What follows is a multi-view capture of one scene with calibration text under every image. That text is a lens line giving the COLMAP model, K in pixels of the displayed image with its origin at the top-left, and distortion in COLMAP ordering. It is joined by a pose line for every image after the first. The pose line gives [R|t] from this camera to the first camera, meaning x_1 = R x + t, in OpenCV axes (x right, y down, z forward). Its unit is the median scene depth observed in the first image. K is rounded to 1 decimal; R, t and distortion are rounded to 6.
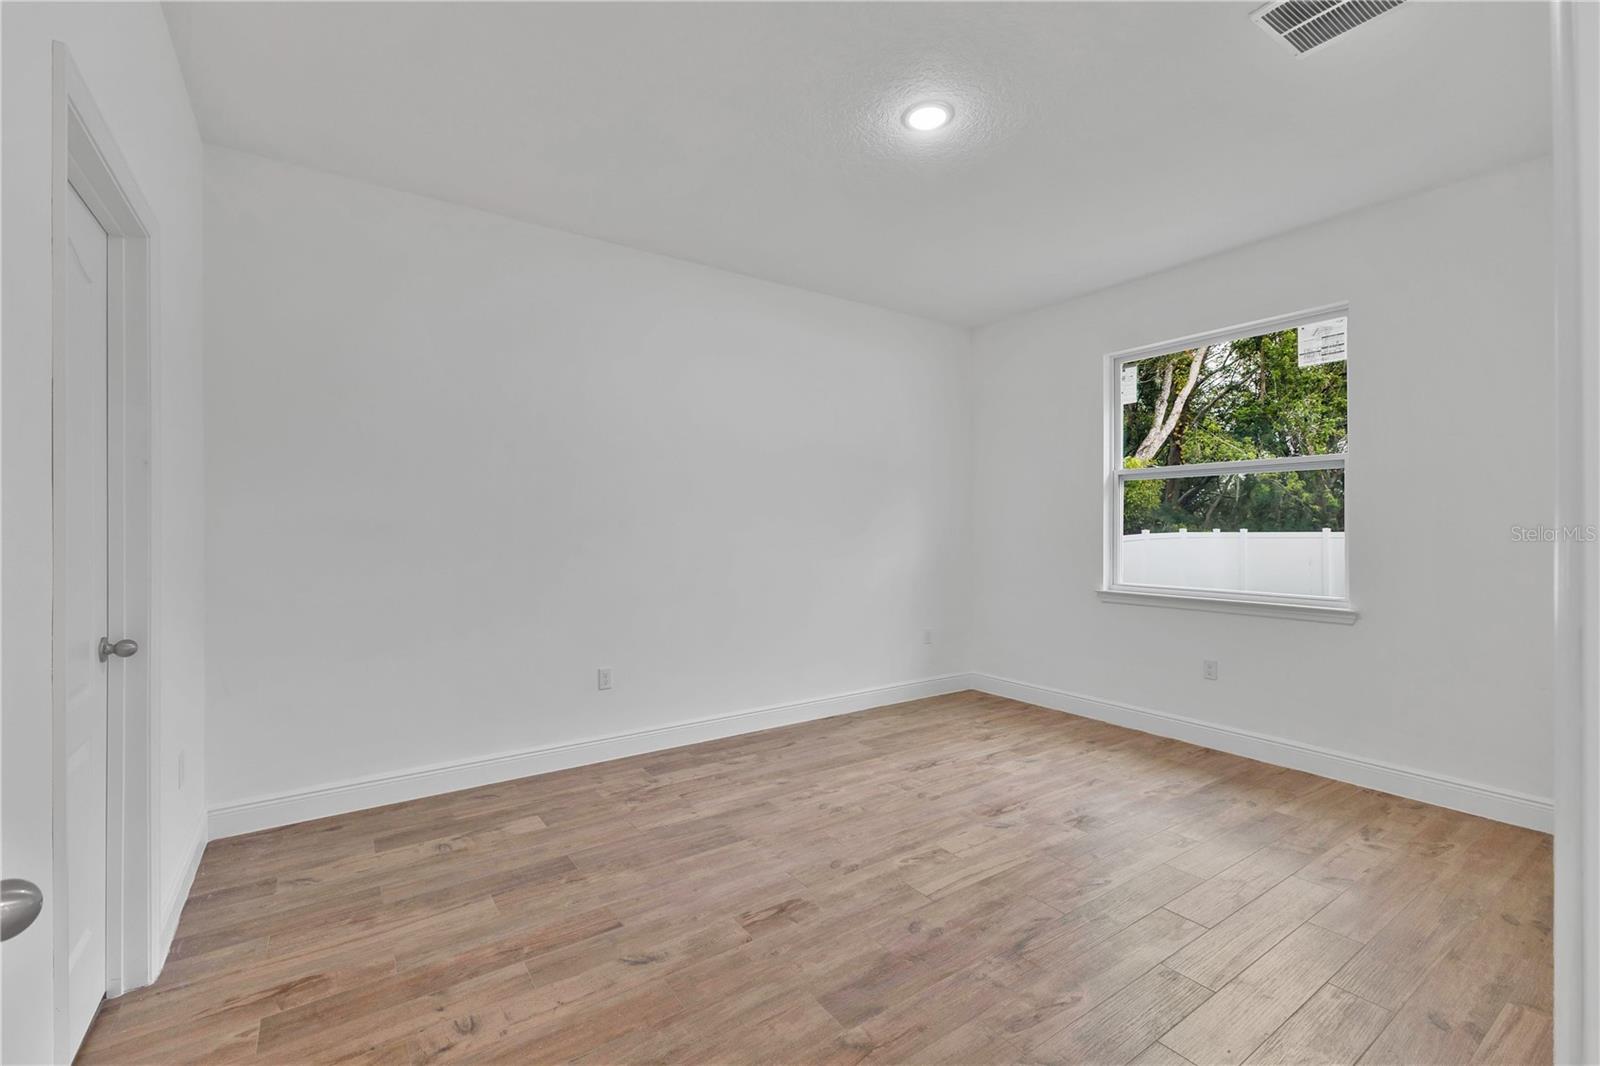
lens RADIAL K [[733.3, 0, 775.6], [0, 733.3, 525.2], [0, 0, 1]] dist [-0.018700, 0.000793]
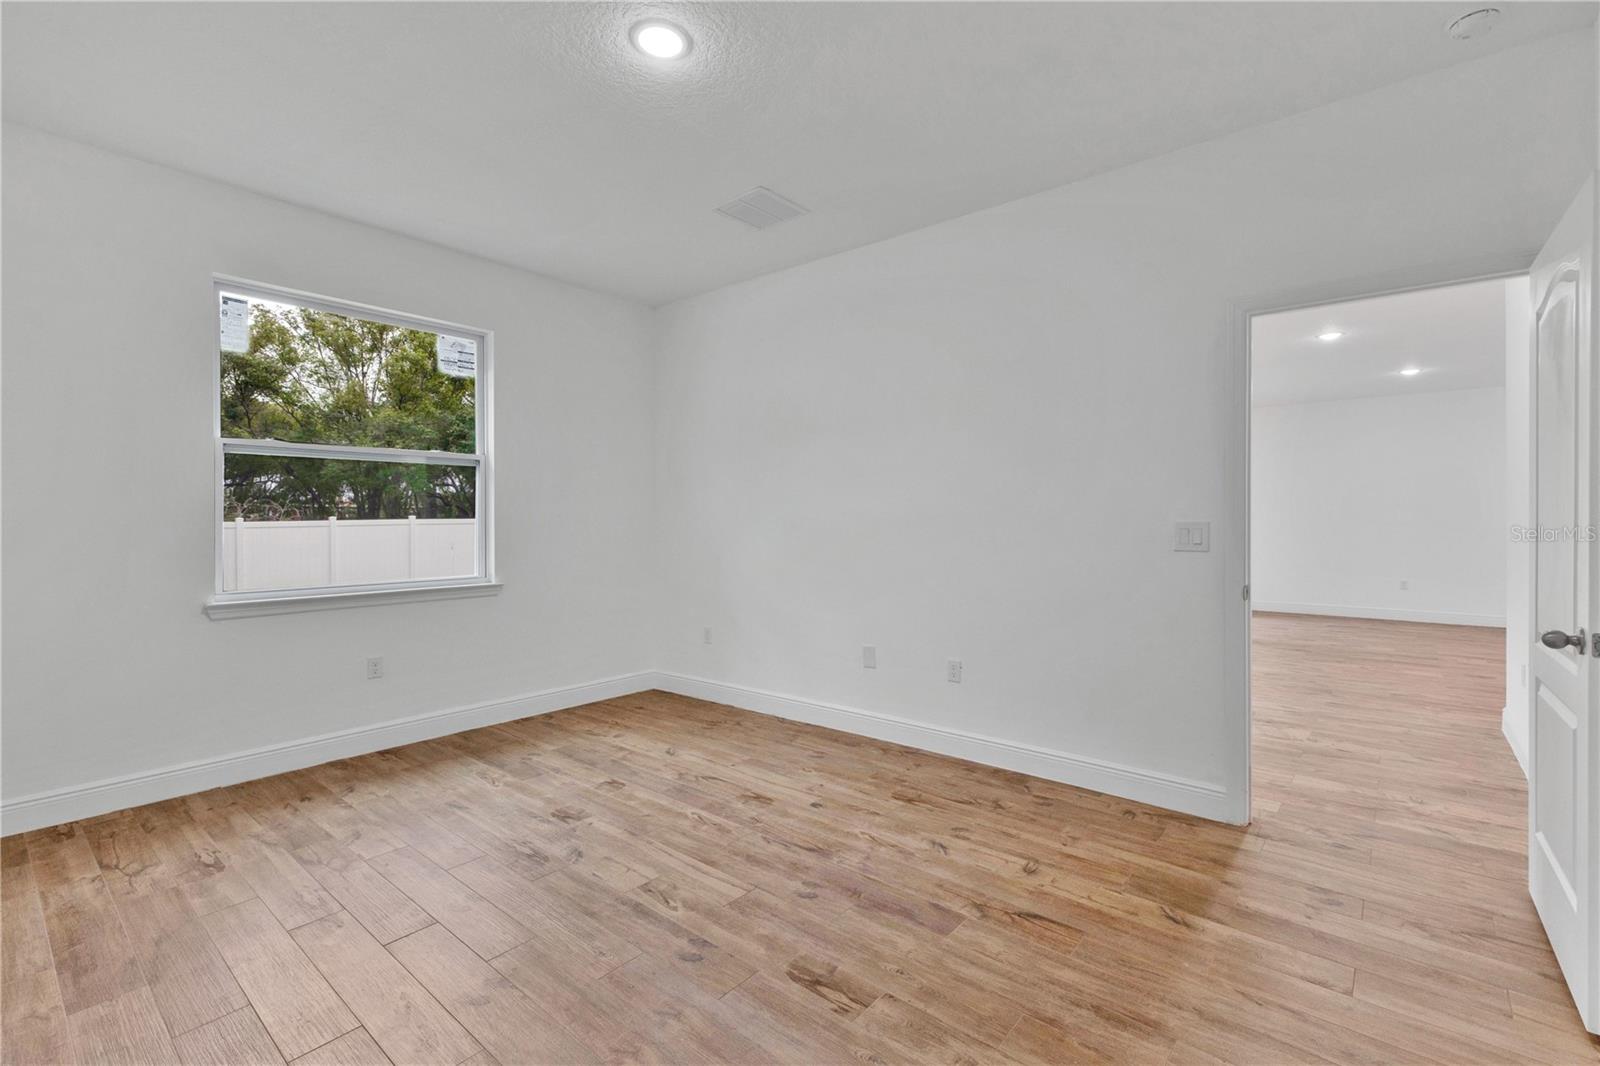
lens RADIAL K [[695.7, 0, 817.3], [0, 695.7, 517.0], [0, 0, 1]] dist [0.009404, -0.002888]
pose [[-0.323002, -0.002104, 0.946396, -0.561926], [-0.003838, 0.999992, 0.000913, 0.001098], [-0.946390, -0.003337, -0.323008, 0.959265]]
